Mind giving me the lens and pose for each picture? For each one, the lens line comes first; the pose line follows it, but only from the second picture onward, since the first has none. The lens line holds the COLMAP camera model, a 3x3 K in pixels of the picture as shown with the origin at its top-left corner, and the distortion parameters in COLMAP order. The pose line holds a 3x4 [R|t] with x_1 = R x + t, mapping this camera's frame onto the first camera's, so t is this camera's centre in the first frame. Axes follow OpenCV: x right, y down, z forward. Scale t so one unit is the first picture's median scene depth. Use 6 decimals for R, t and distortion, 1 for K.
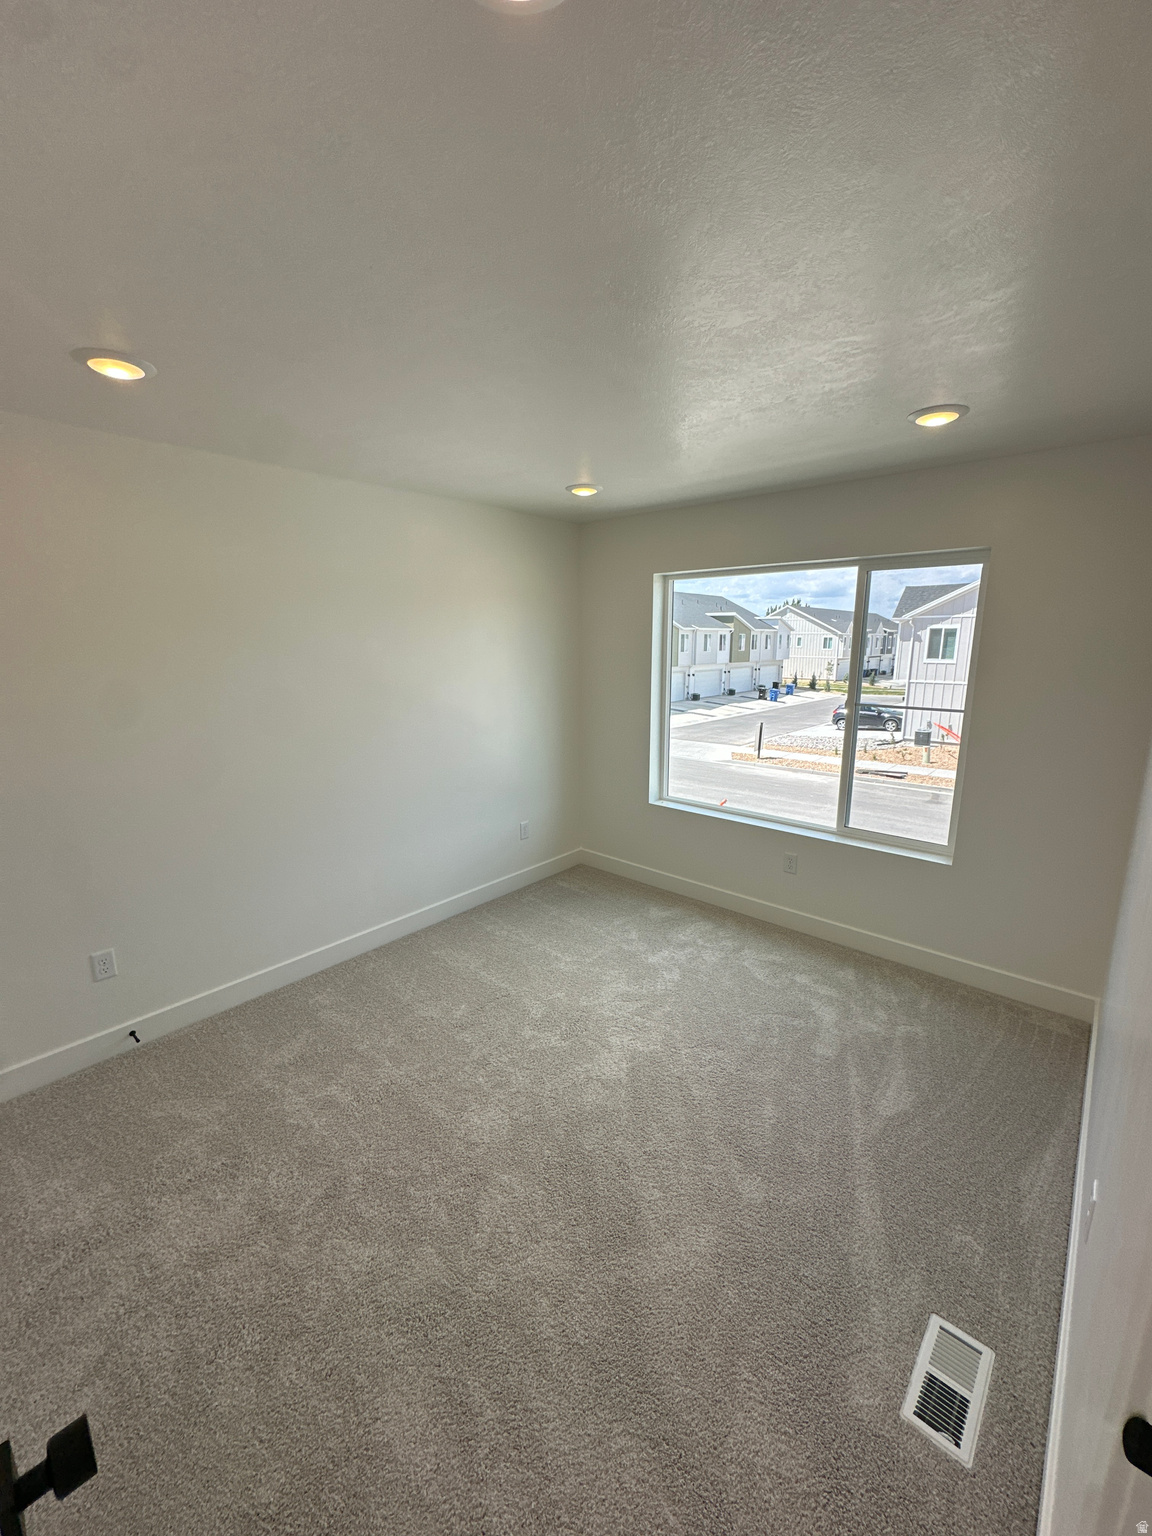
lens RADIAL K [[616.4, 0, 576.0], [0, 616.4, 768.0], [0, 0, 1]] dist [-0.000646, 0.000164]
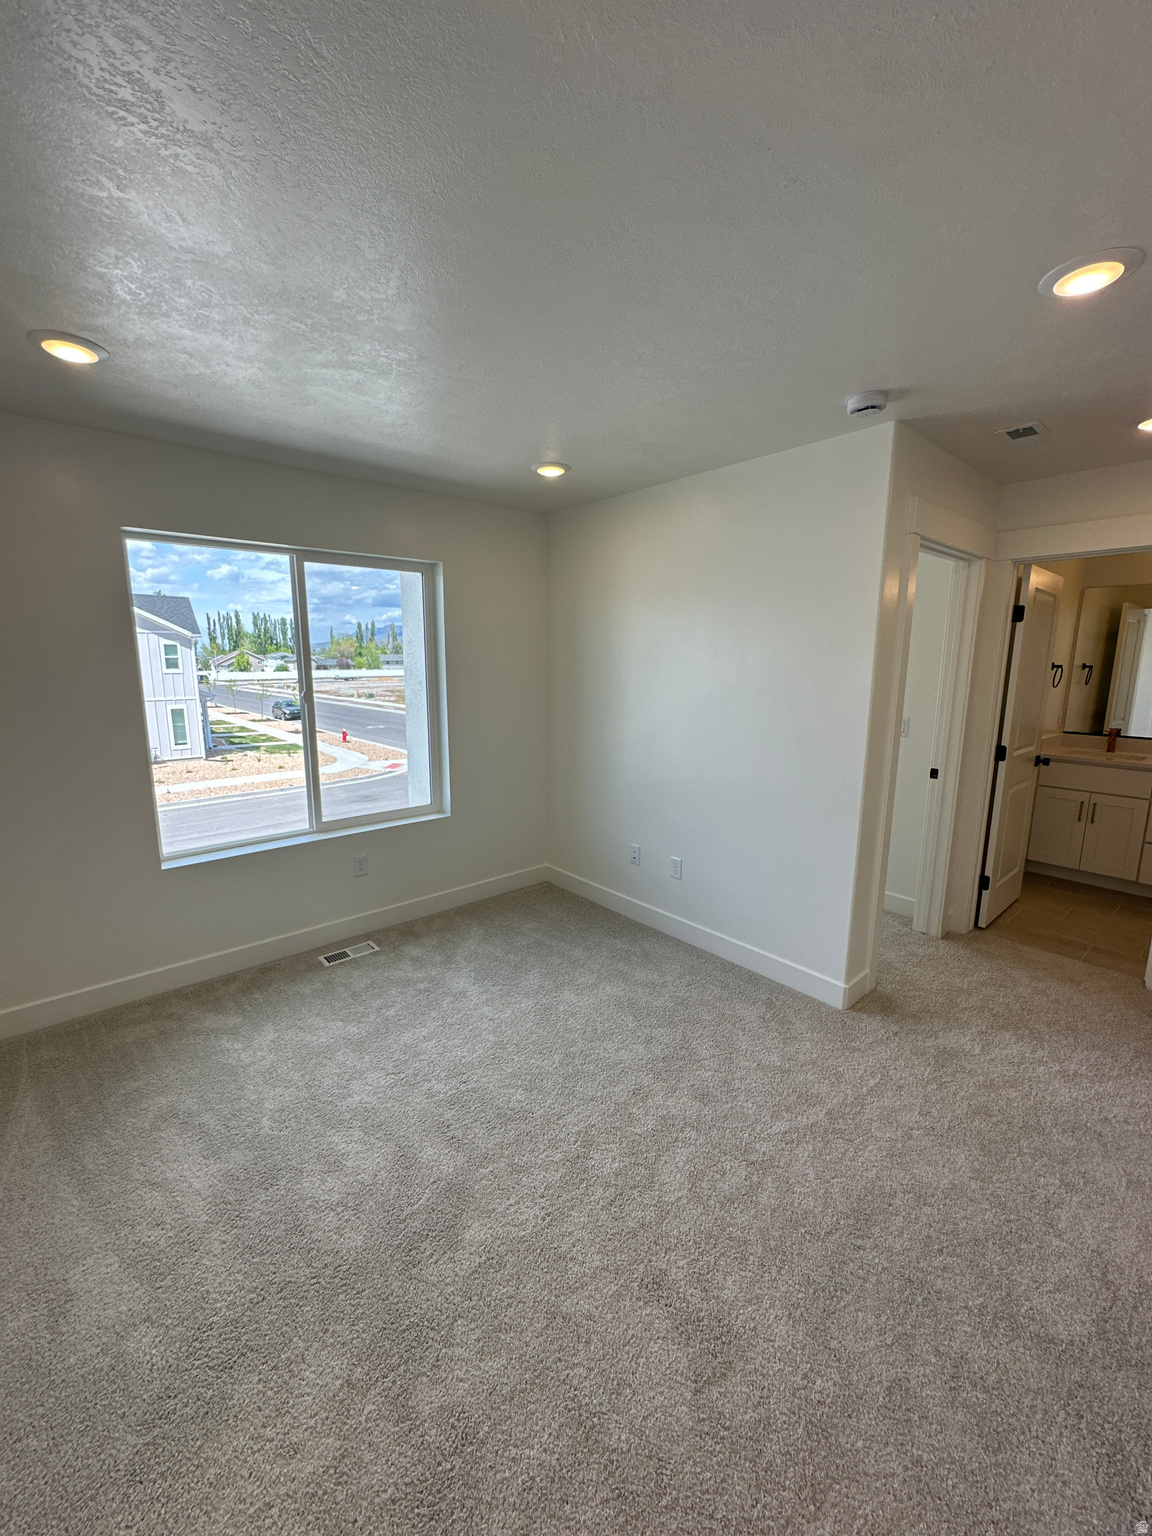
lens RADIAL K [[616.2, 0, 576.0], [0, 616.2, 768.0], [0, 0, 1]] dist [-0.007226, 0.001643]
pose [[0.119625, -0.190392, 0.974393, -0.483681], [0.176996, 0.969808, 0.167766, -0.087331], [-0.976915, 0.152395, 0.149712, 0.471241]]
